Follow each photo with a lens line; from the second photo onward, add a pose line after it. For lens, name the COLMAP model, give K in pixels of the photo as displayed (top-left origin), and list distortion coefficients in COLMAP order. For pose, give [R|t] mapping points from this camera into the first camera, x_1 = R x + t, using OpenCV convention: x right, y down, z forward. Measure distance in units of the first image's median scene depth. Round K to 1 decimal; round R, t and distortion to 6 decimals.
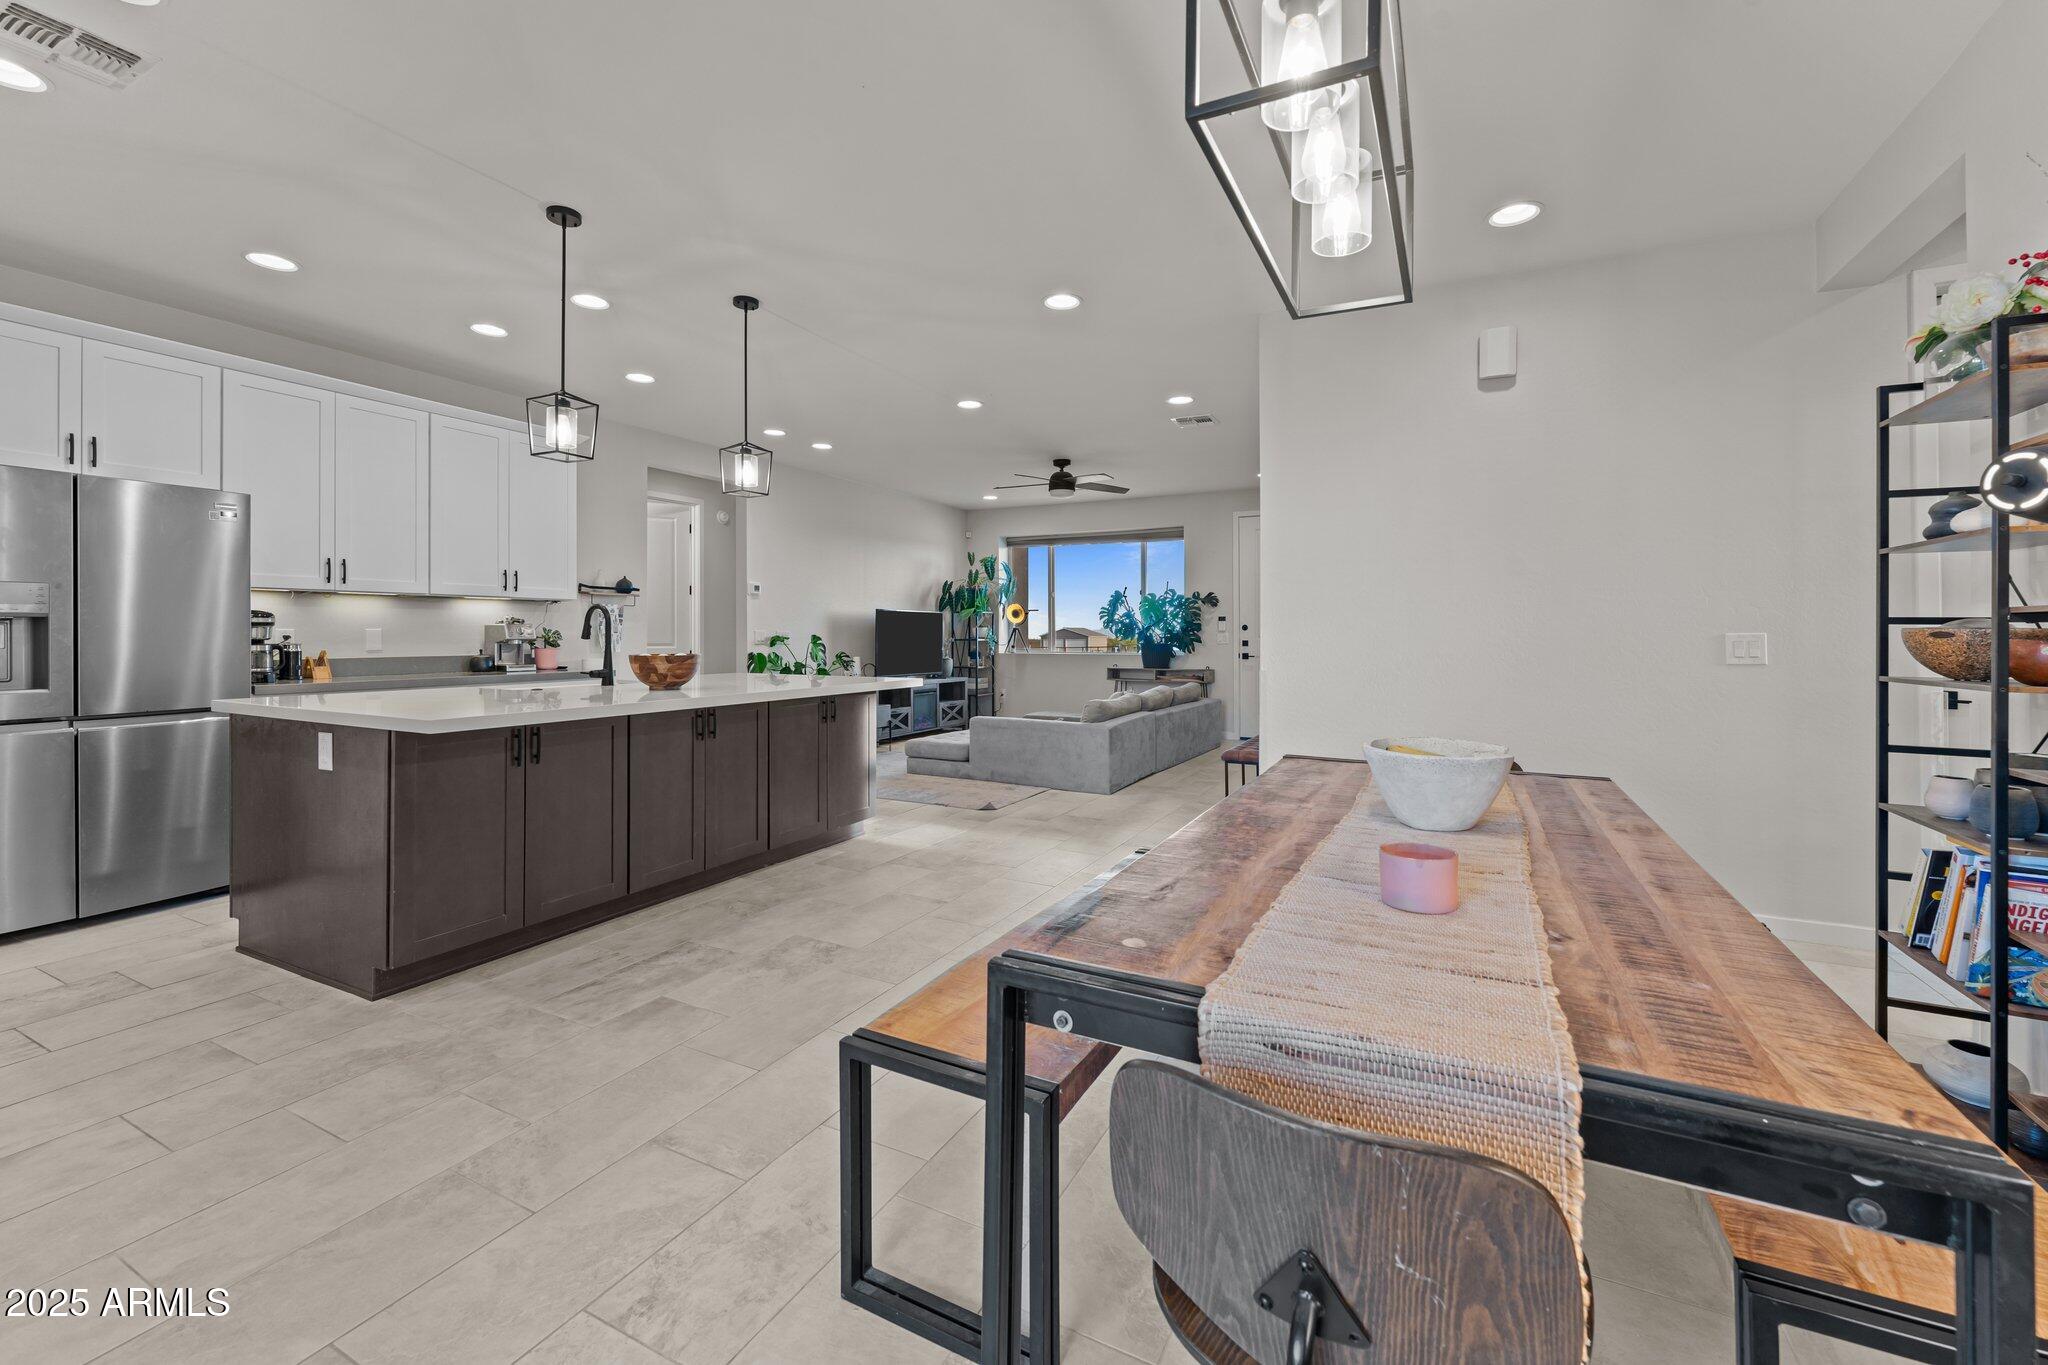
lens RADIAL K [[838.8, 0, 1026.1], [0, 838.8, 629.8], [0, 0, 1]] dist [0.000075, 0.000002]
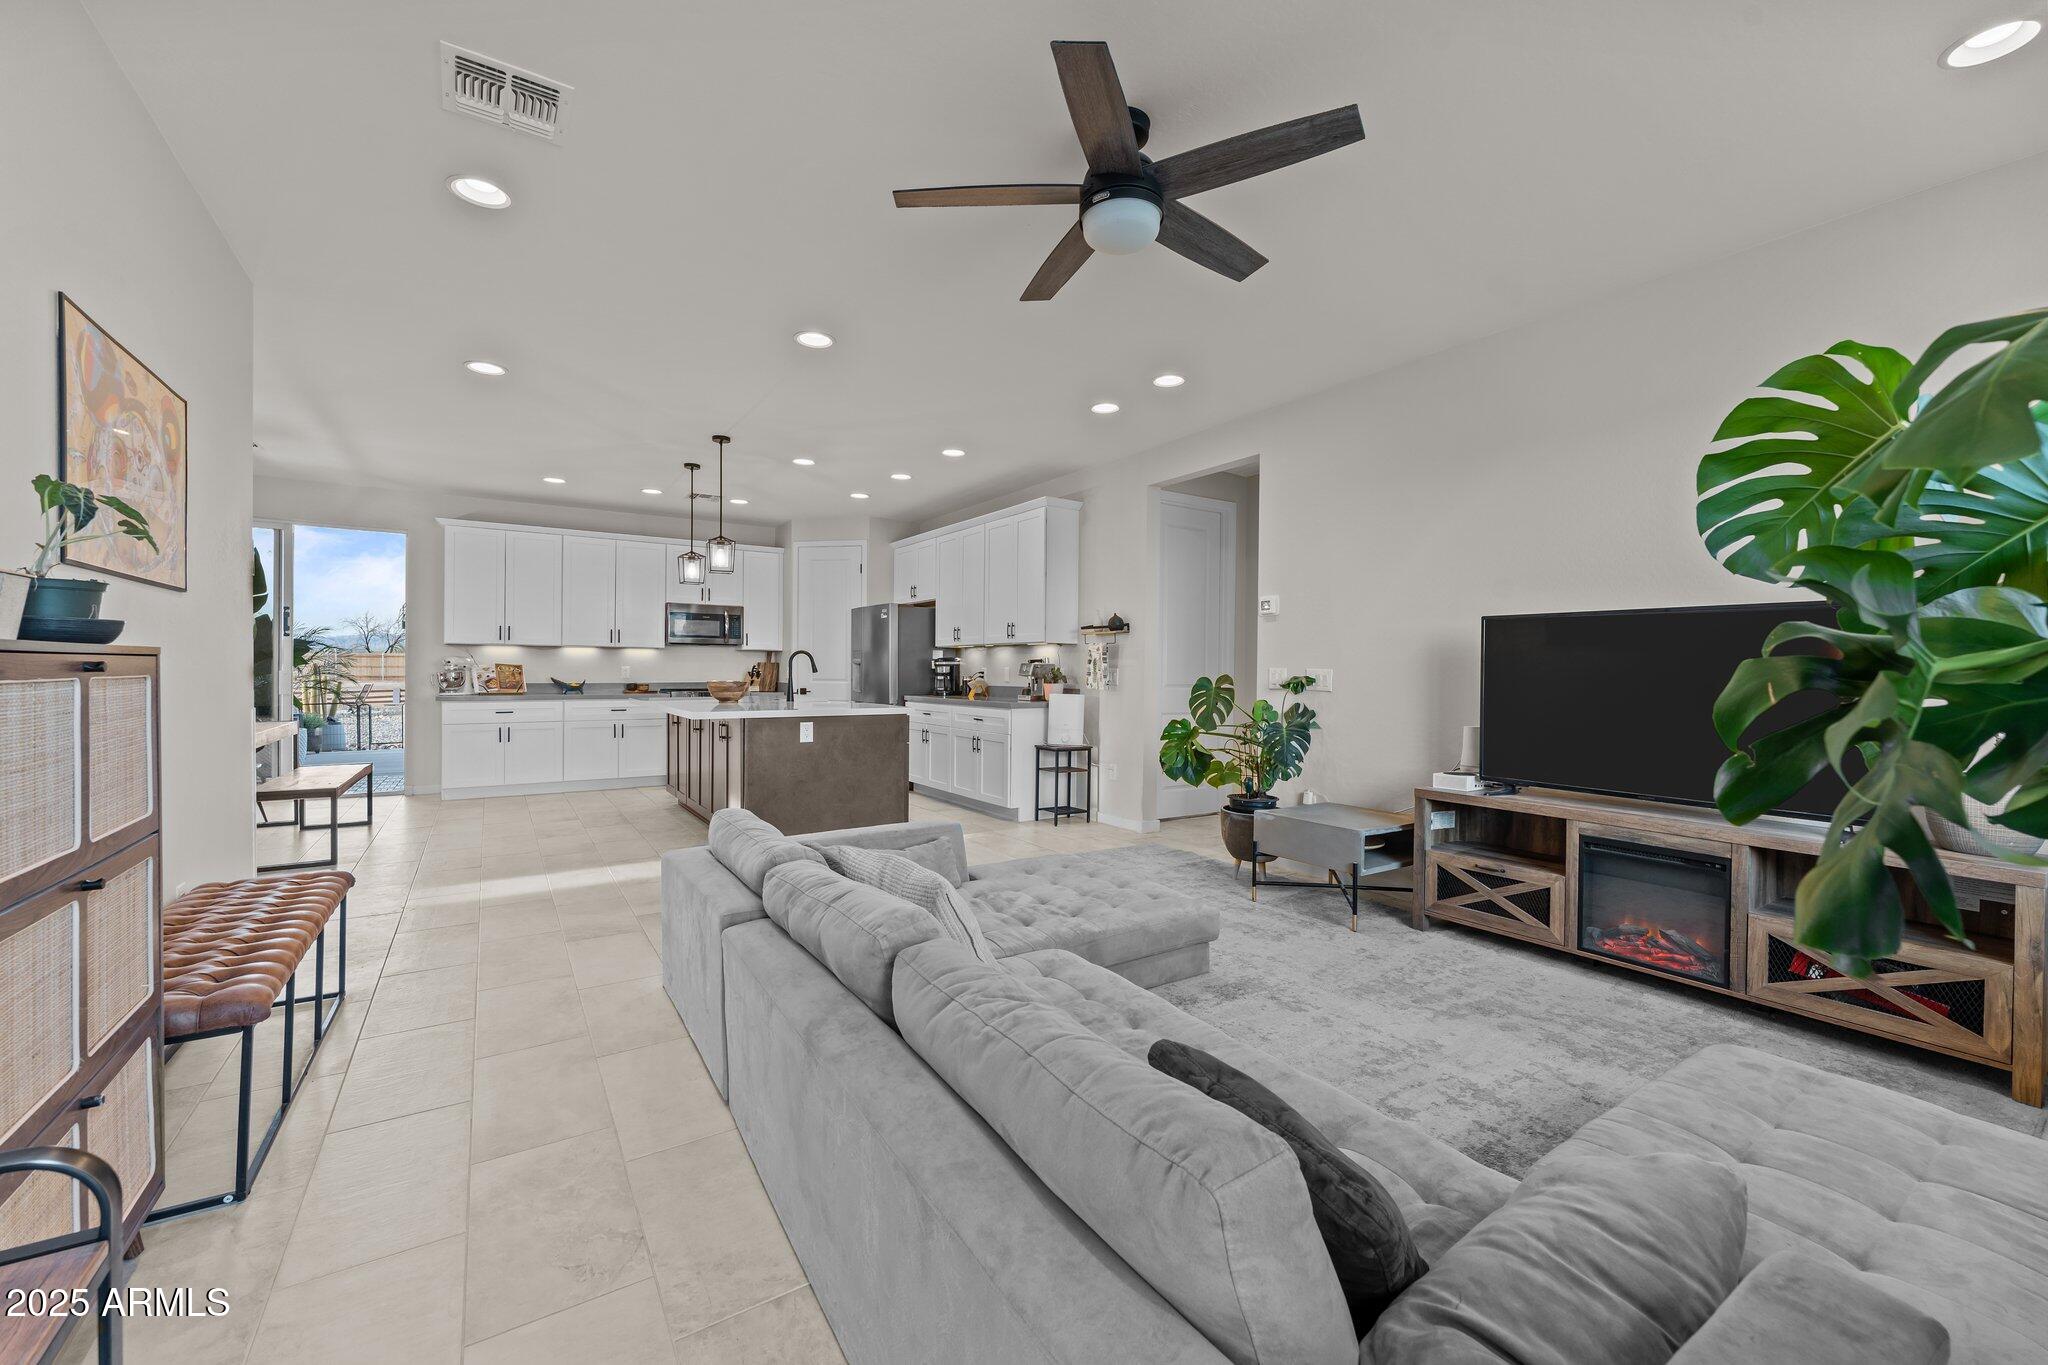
lens RADIAL K [[818.1, 0, 1024.0], [0, 818.1, 682.5], [0, 0, 1]] dist [0.000206, 0.000012]
pose [[-0.492904, 0.004936, -0.870070, 0.340483], [-0.006512, 0.999935, 0.009362, 0.007141], [0.870060, 0.010280, -0.492839, 1.150721]]
